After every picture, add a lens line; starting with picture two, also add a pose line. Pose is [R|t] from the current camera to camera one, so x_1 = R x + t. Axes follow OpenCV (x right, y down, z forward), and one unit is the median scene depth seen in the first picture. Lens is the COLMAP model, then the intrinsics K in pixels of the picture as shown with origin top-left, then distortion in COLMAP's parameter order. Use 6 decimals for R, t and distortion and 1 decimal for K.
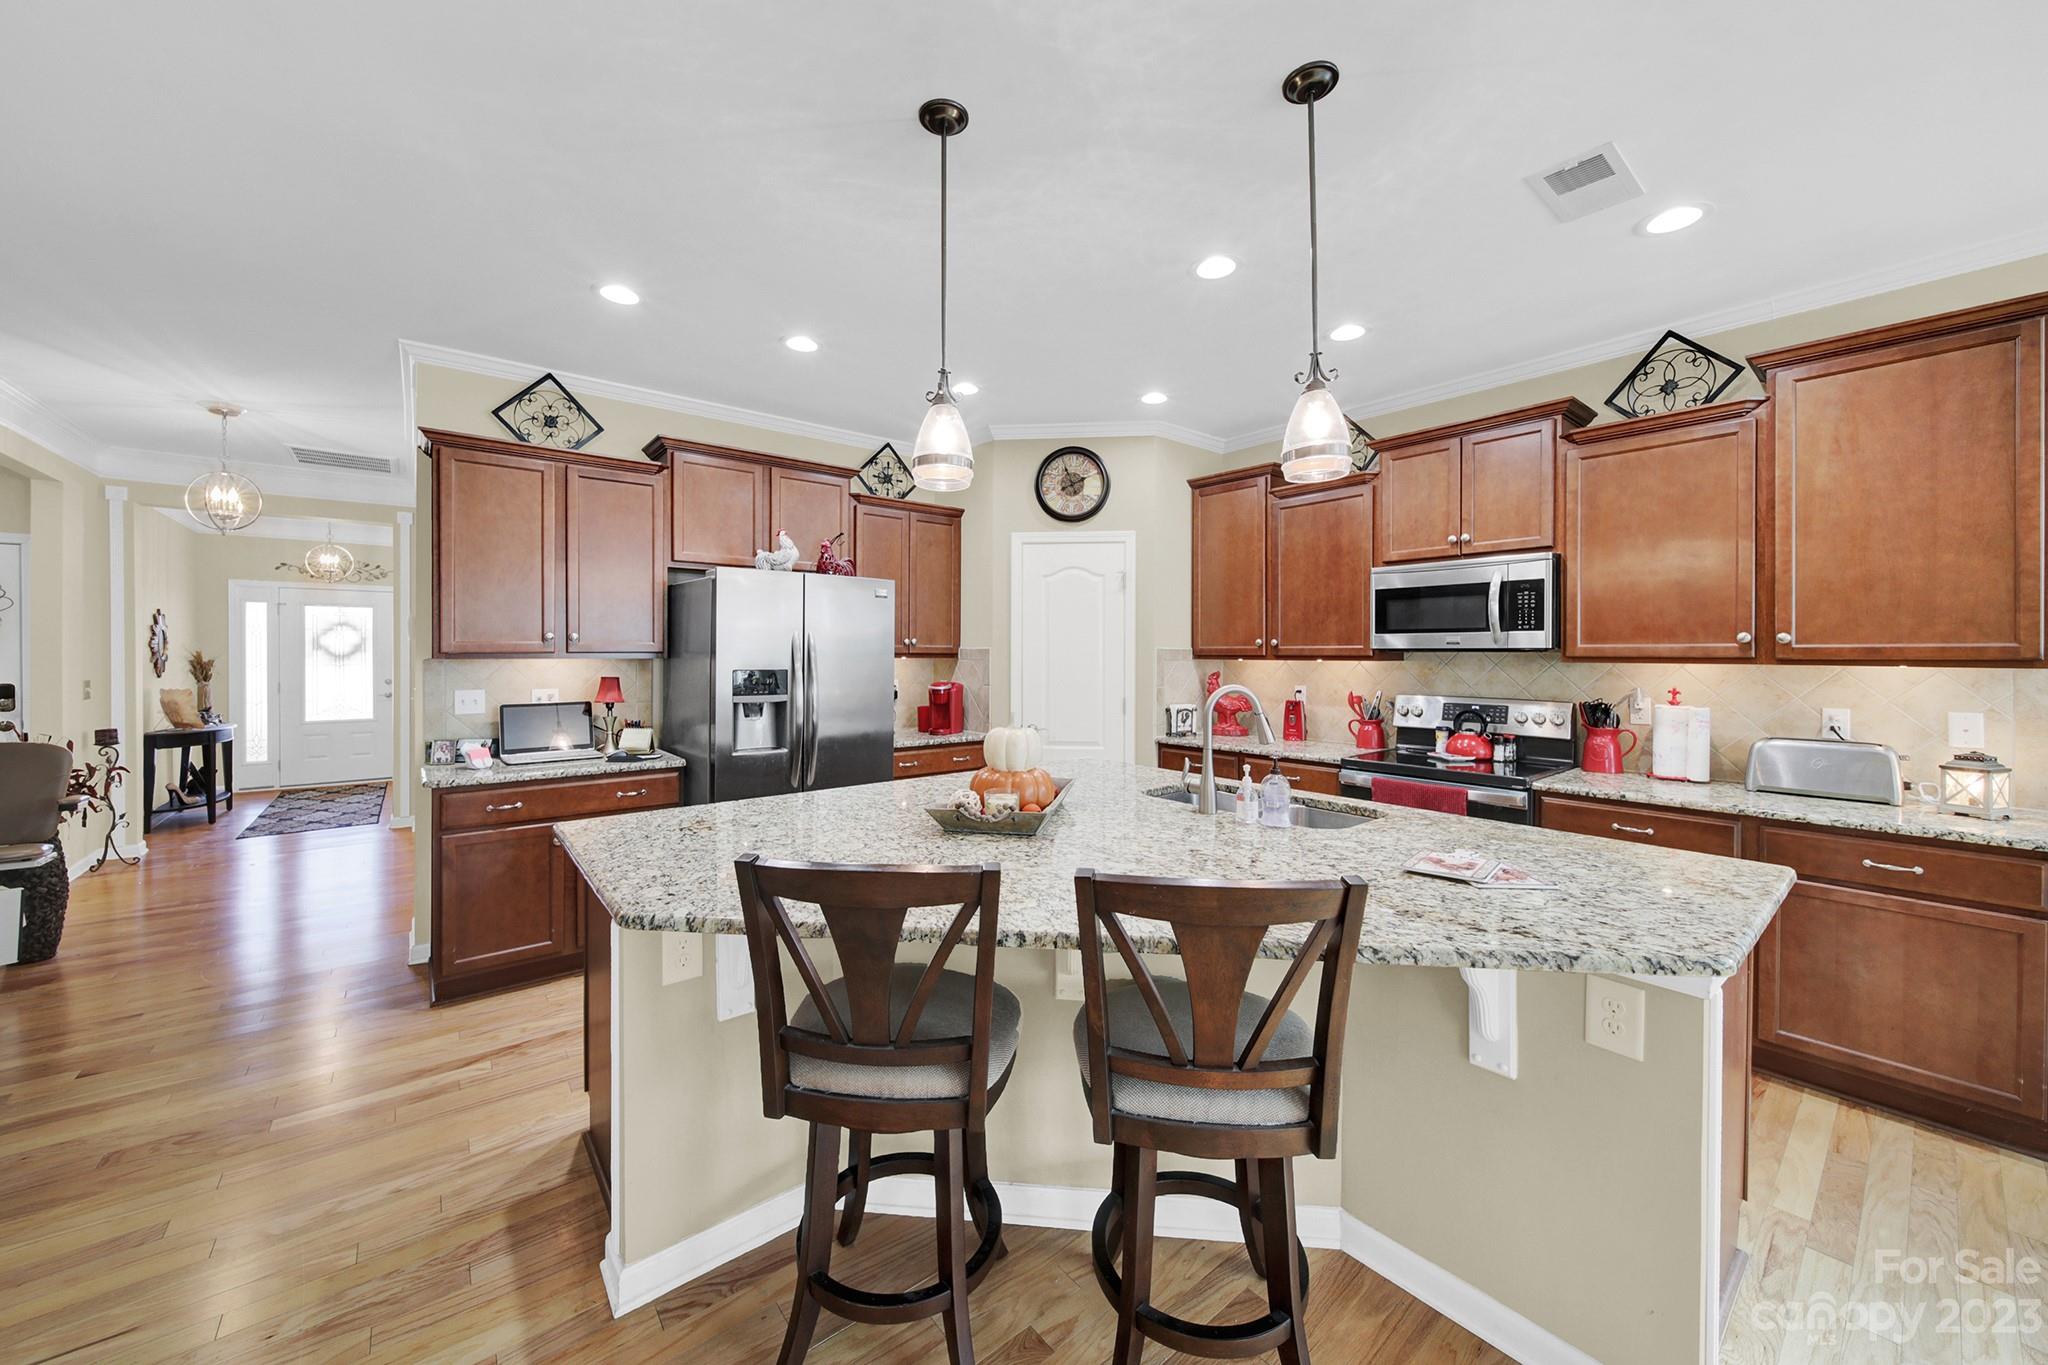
lens RADIAL K [[739.9, 0, 1016.3], [0, 739.9, 657.2], [0, 0, 1]] dist [-0.002401, -0.000363]
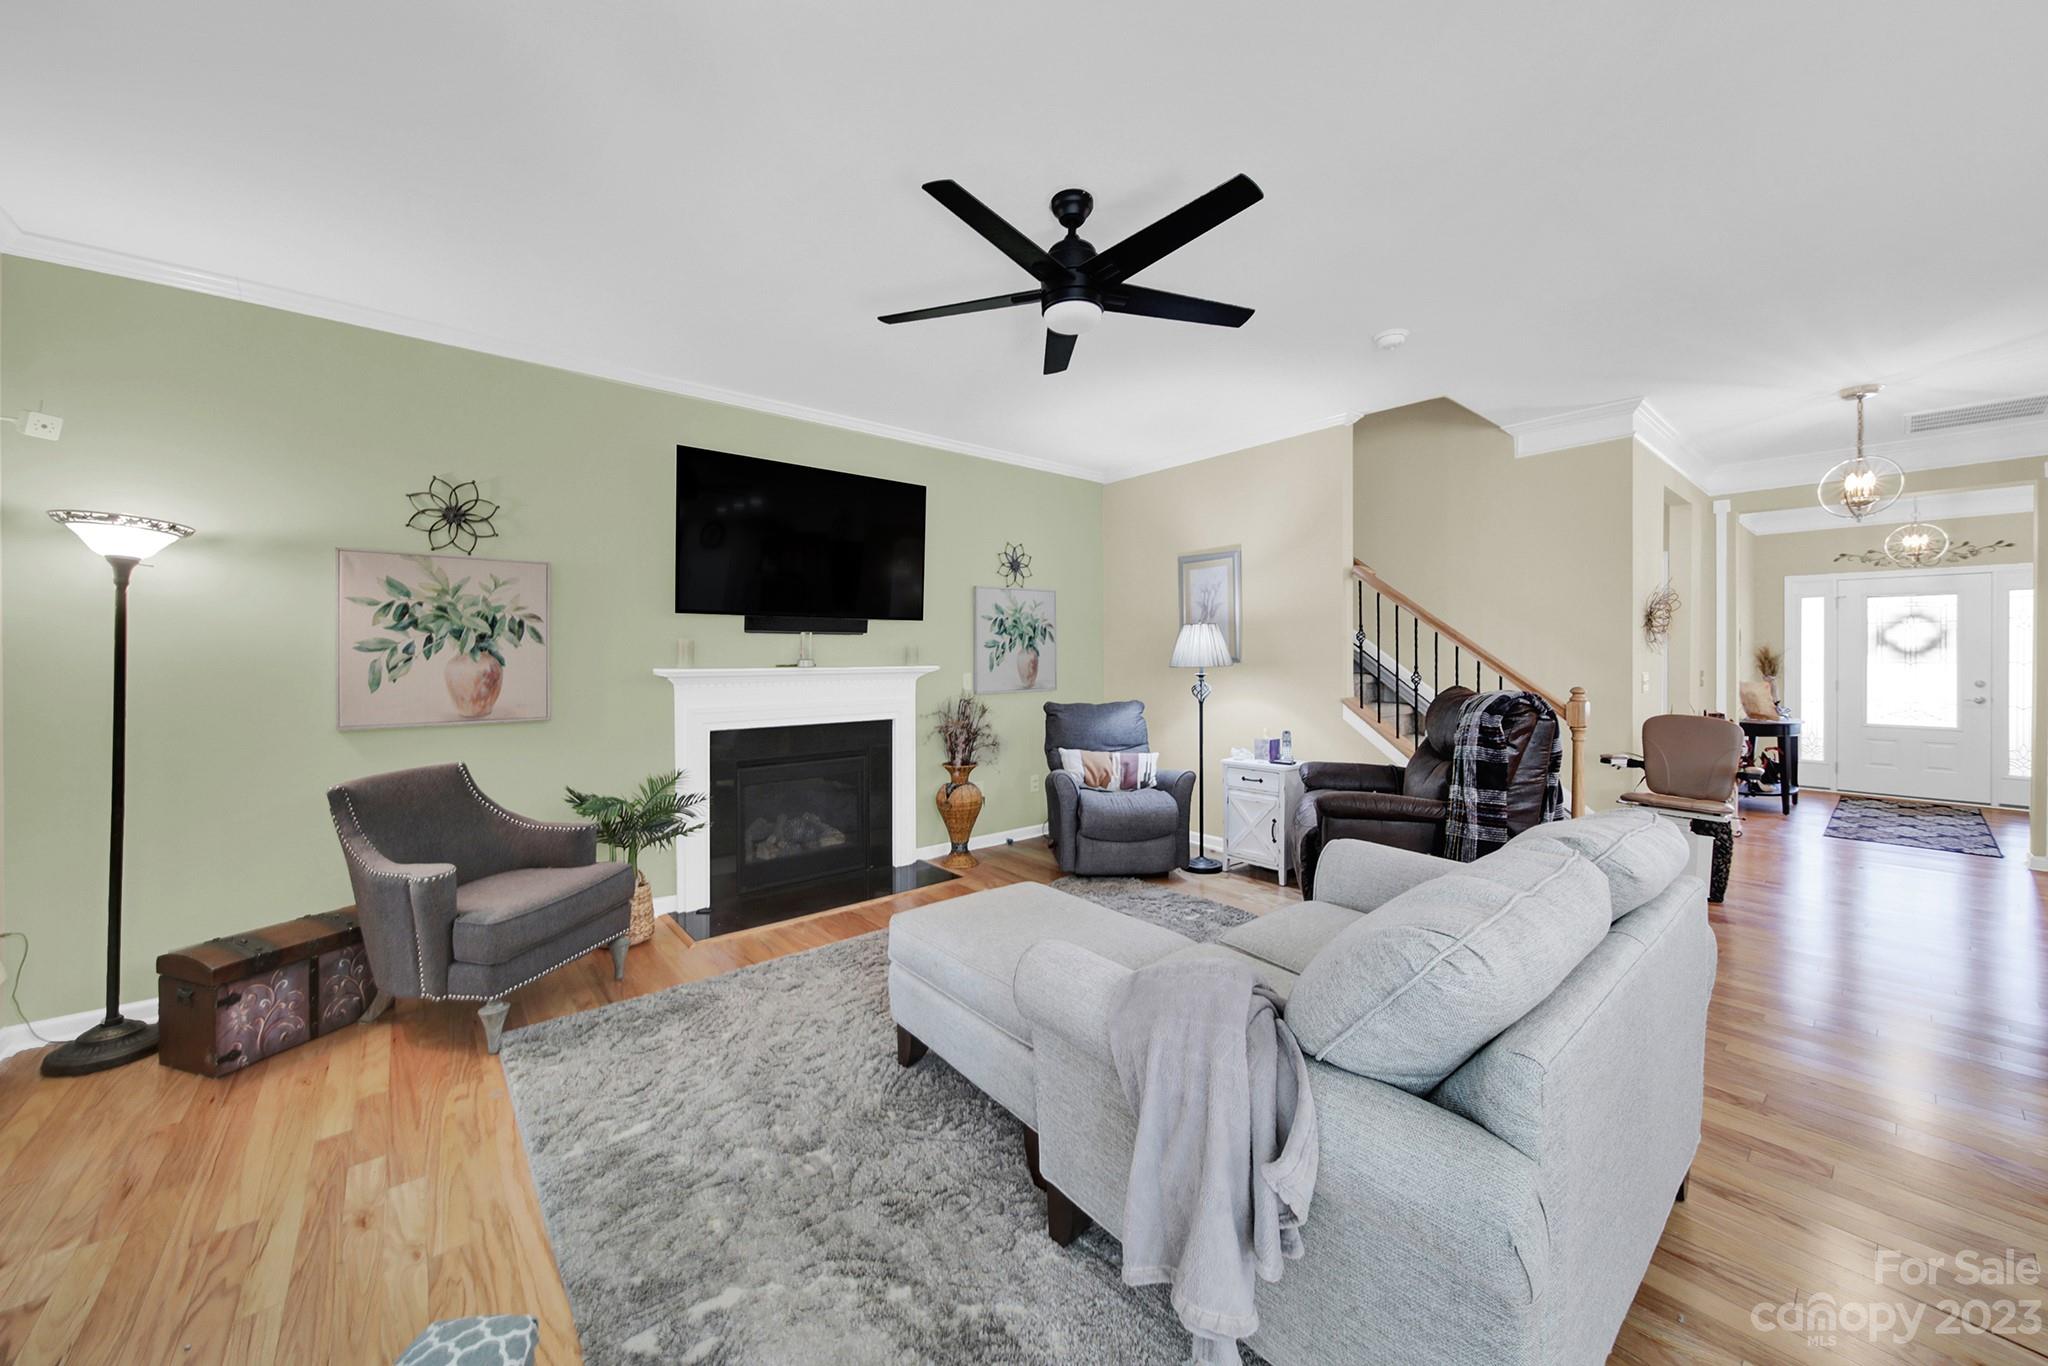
lens RADIAL K [[739.9, 0, 1026.4], [0, 739.9, 656.7], [0, 0, 1]] dist [-0.002401, -0.000363]
pose [[0.019556, 0.001373, -0.999808, -0.119931], [-0.006953, 0.999975, 0.001237, 0.017228], [0.999785, 0.006928, 0.019565, -0.108640]]
